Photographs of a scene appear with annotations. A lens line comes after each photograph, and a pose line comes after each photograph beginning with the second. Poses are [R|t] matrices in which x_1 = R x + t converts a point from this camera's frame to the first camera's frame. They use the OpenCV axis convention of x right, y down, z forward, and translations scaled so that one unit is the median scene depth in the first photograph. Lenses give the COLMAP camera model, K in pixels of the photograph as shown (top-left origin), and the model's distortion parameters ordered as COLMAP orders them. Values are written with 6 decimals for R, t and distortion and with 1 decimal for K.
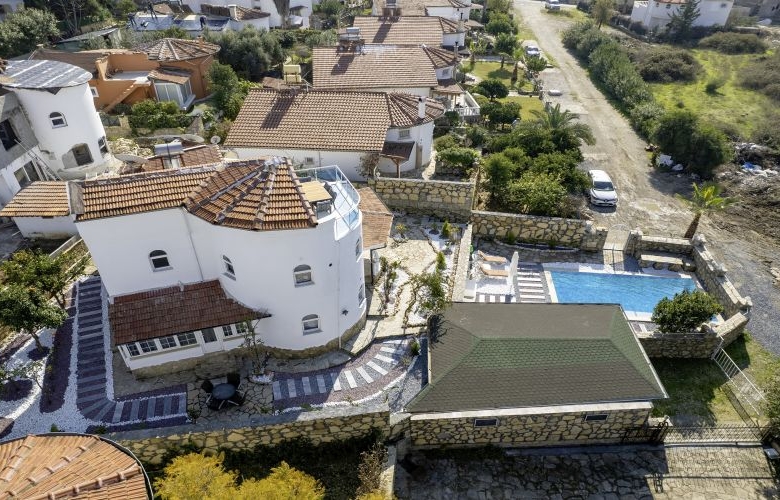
lens RADIAL K [[564.2, 0, 391.8], [0, 564.2, 296.8], [0, 0, 1]] dist [-0.059649, 0.049297]
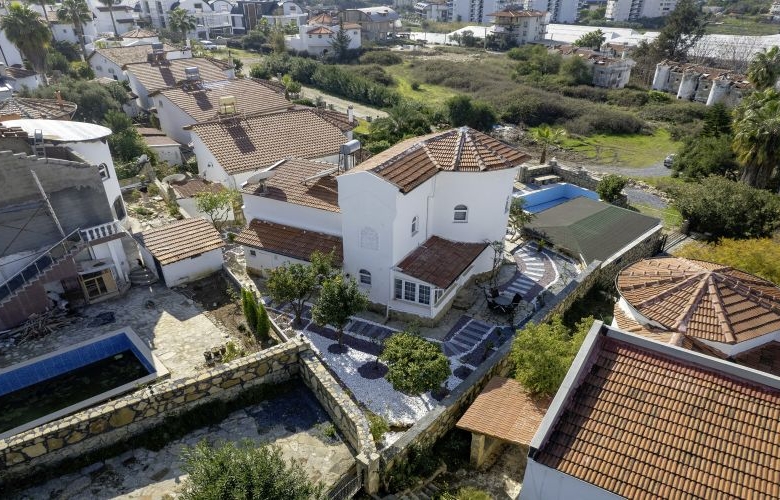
lens RADIAL K [[564.2, 0, 391.8], [0, 564.2, 296.8], [0, 0, 1]] dist [-0.059649, 0.049297]
pose [[0.756634, -0.335922, 0.560947, -0.790959], [0.375220, 0.925681, 0.048227, 0.000199], [-0.535458, 0.173988, 0.826446, 0.036583]]
